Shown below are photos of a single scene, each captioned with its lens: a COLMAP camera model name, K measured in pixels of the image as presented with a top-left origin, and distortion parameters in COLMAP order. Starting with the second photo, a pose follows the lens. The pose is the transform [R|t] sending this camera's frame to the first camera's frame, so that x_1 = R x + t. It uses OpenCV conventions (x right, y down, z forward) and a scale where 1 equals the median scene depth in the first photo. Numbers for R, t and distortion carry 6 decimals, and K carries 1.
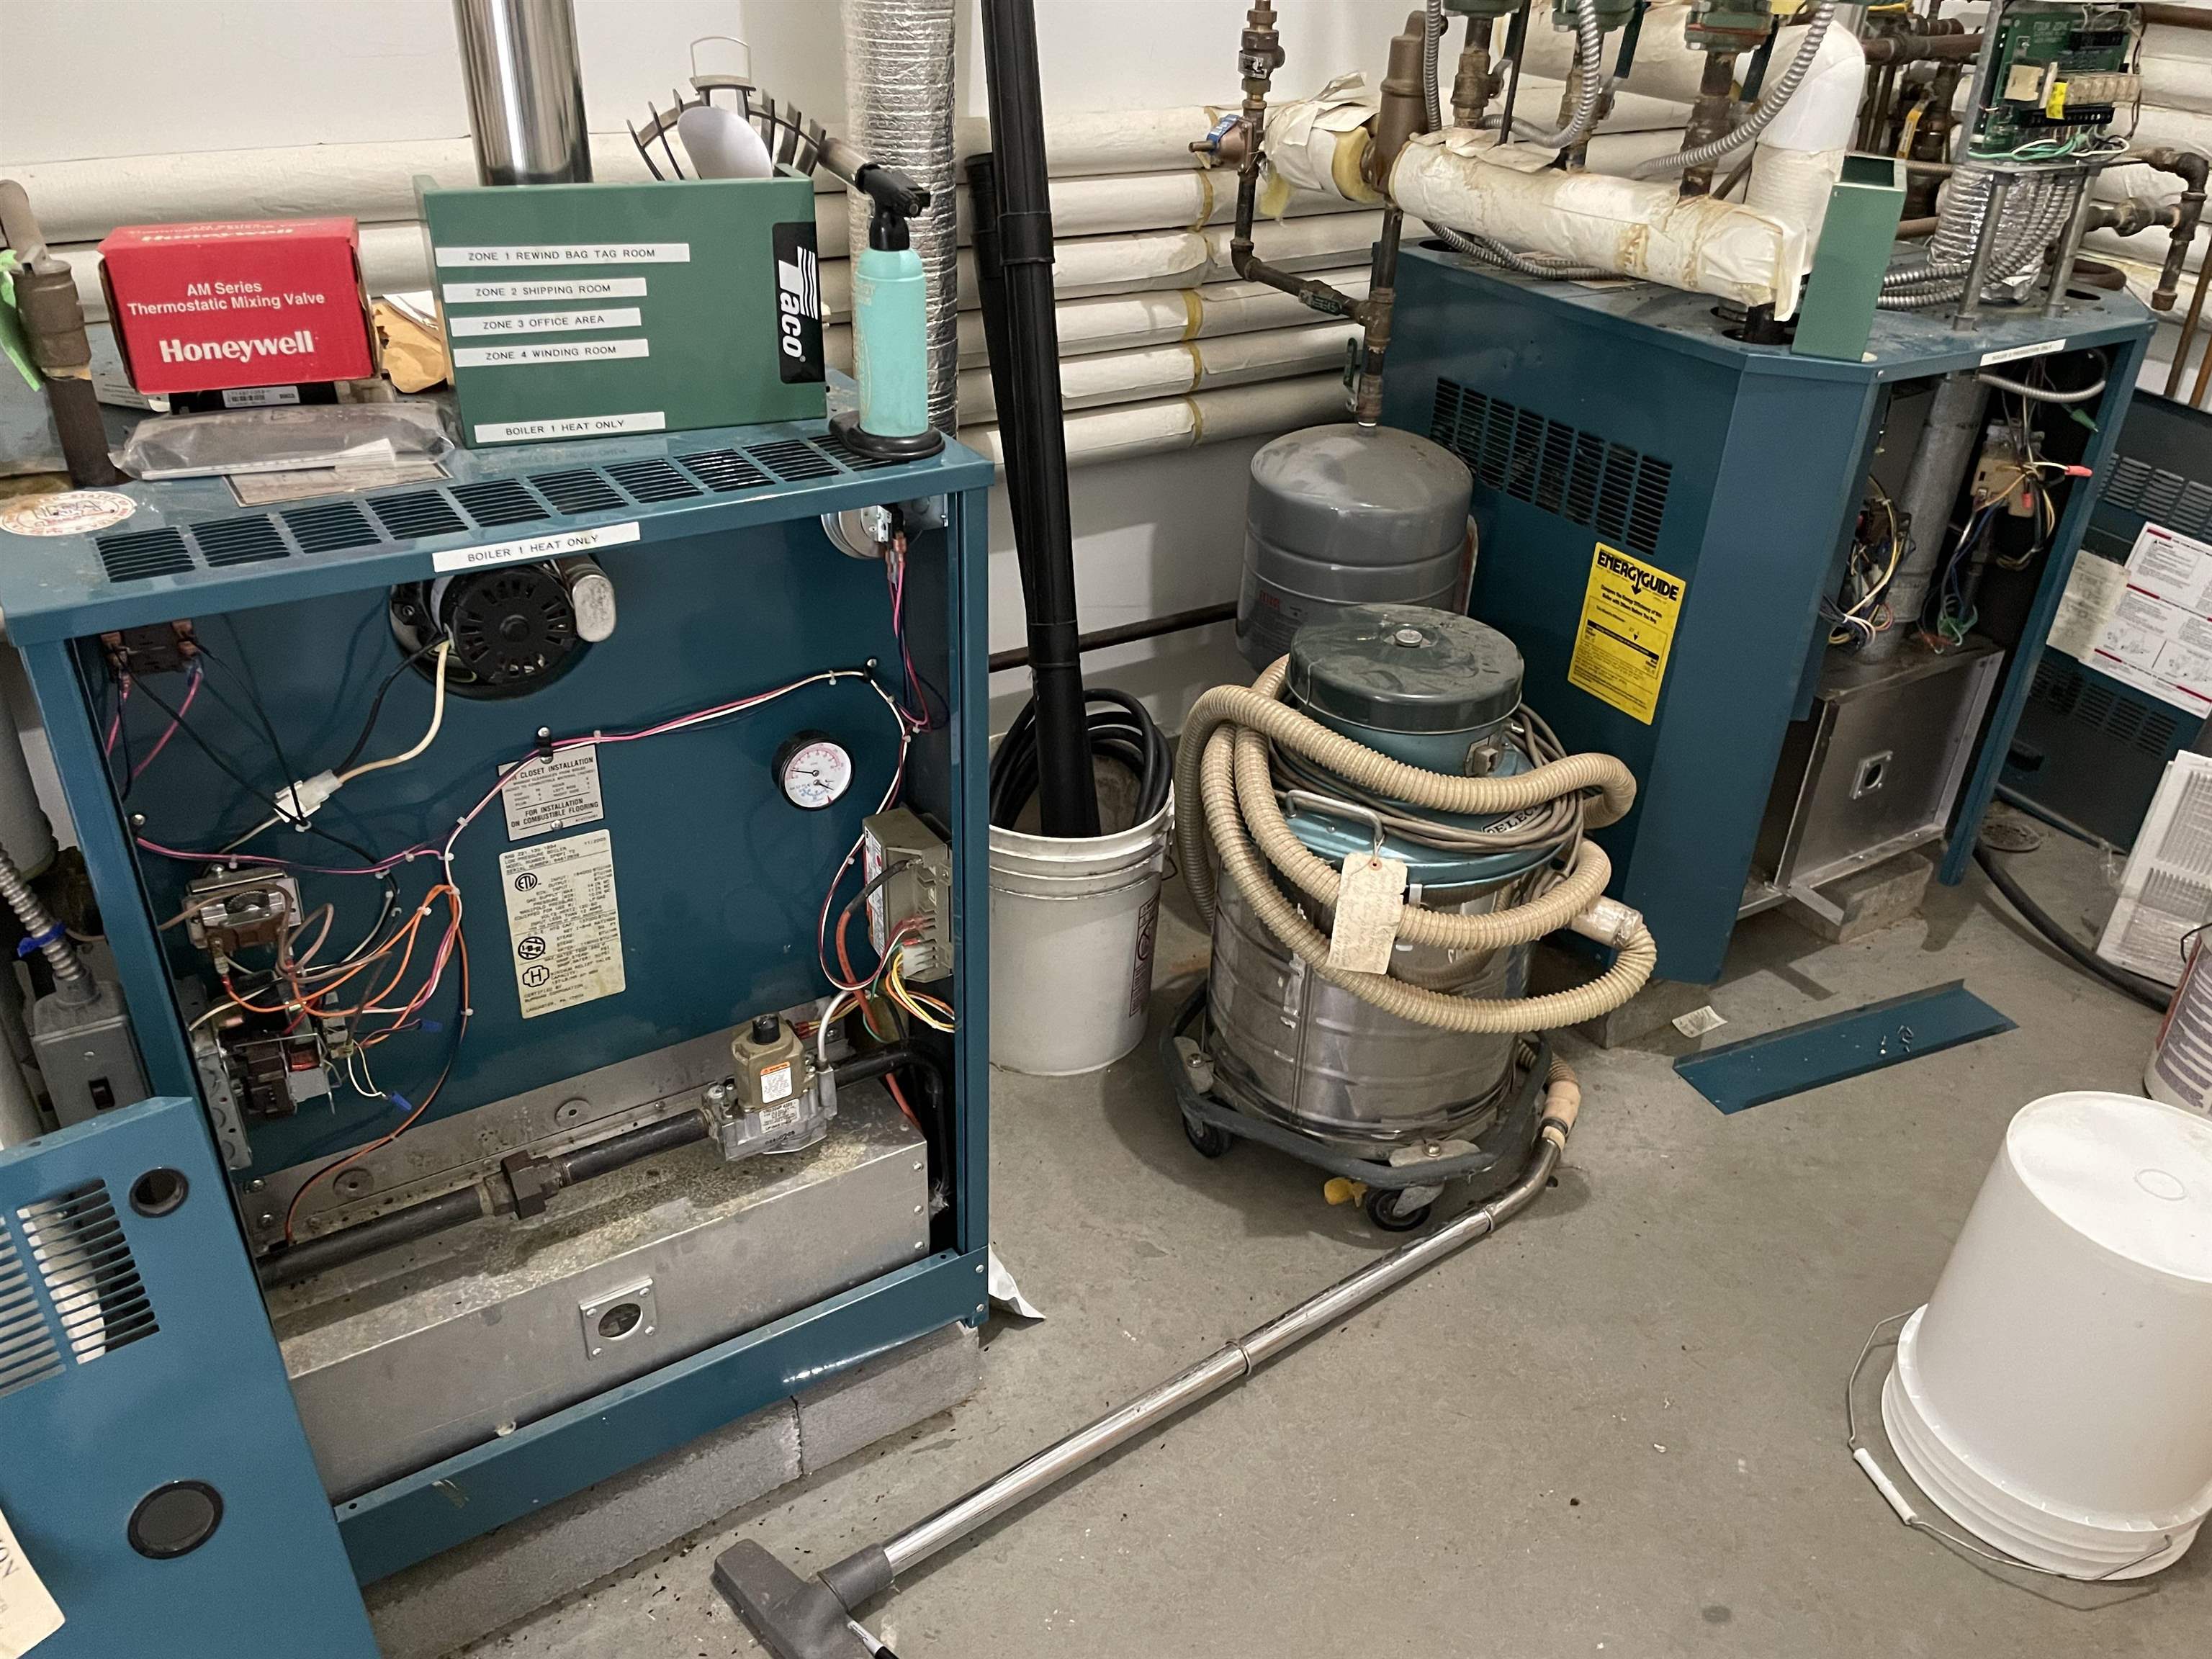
lens RADIAL K [[1682.4, 0, 1111.3], [0, 1682.4, 837.9], [0, 0, 1]] dist [0.096757, -0.134845]
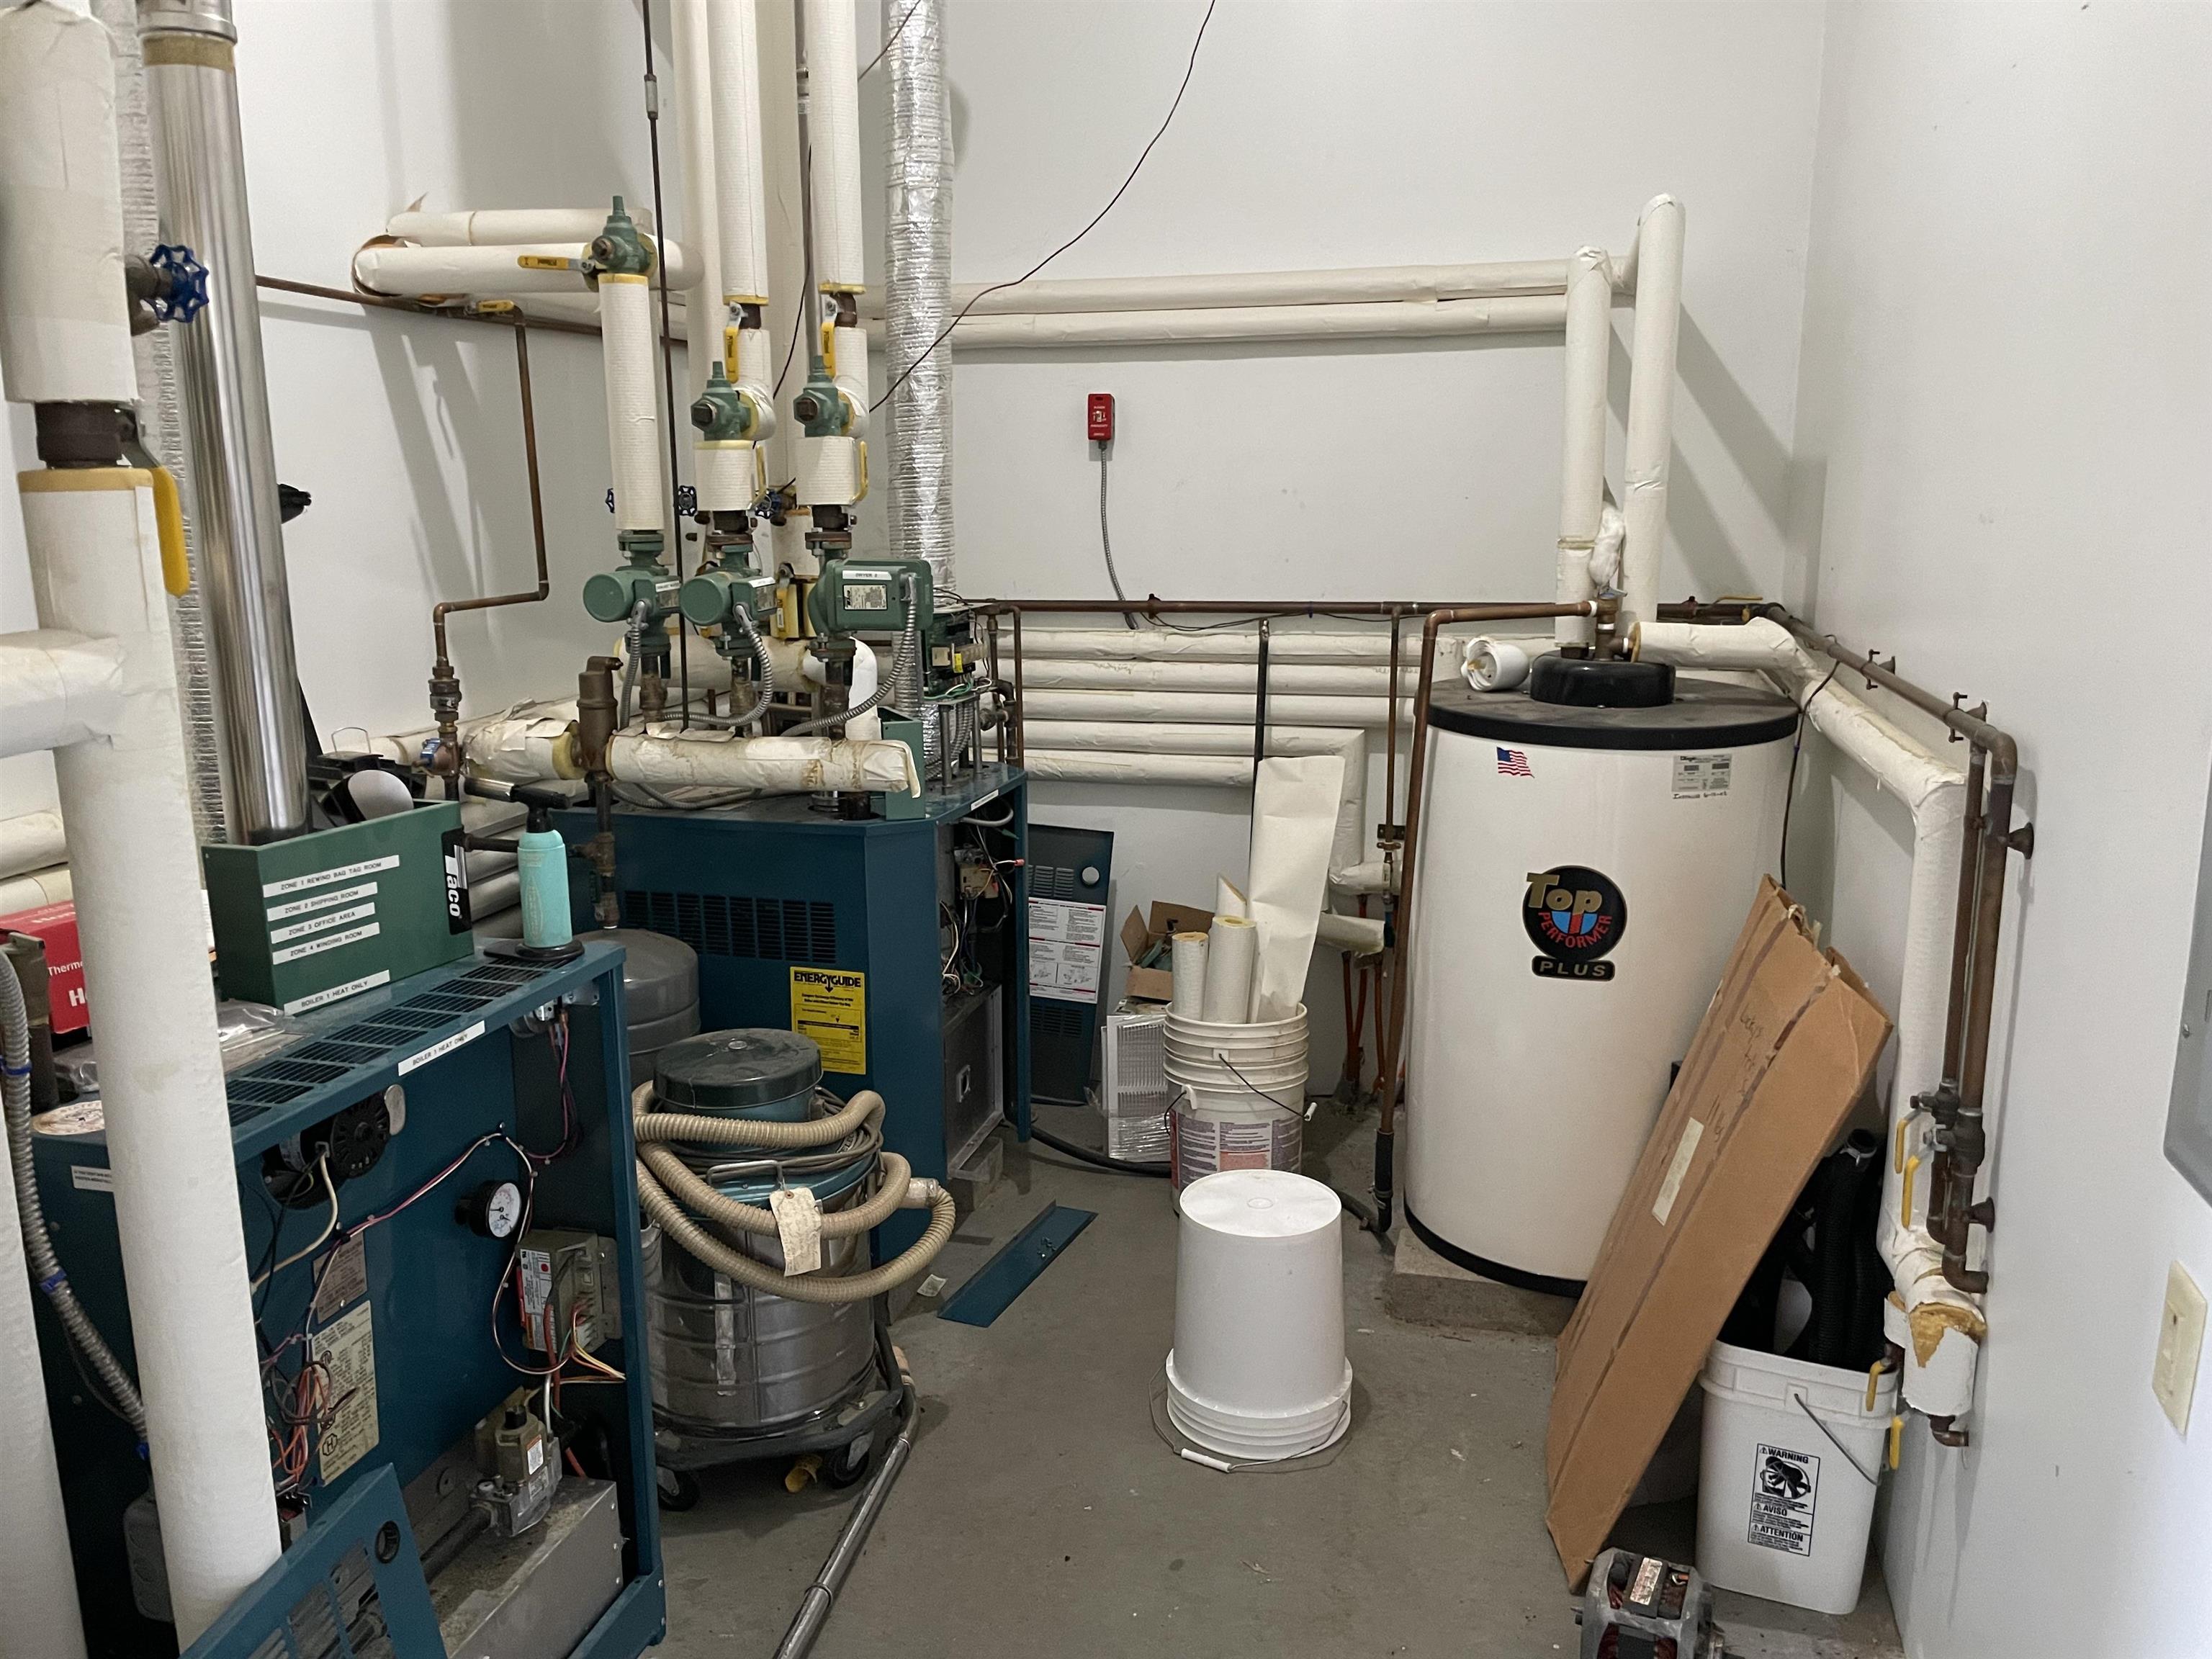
lens RADIAL K [[1682.4, 0, 1111.3], [0, 1682.4, 837.9], [0, 0, 1]] dist [0.096757, -0.134845]
pose [[0.728206, -0.180757, 0.661092, -0.504290], [0.375020, 0.912466, -0.163604, 0.072384], [-0.573651, 0.367060, 0.732251, -0.286839]]
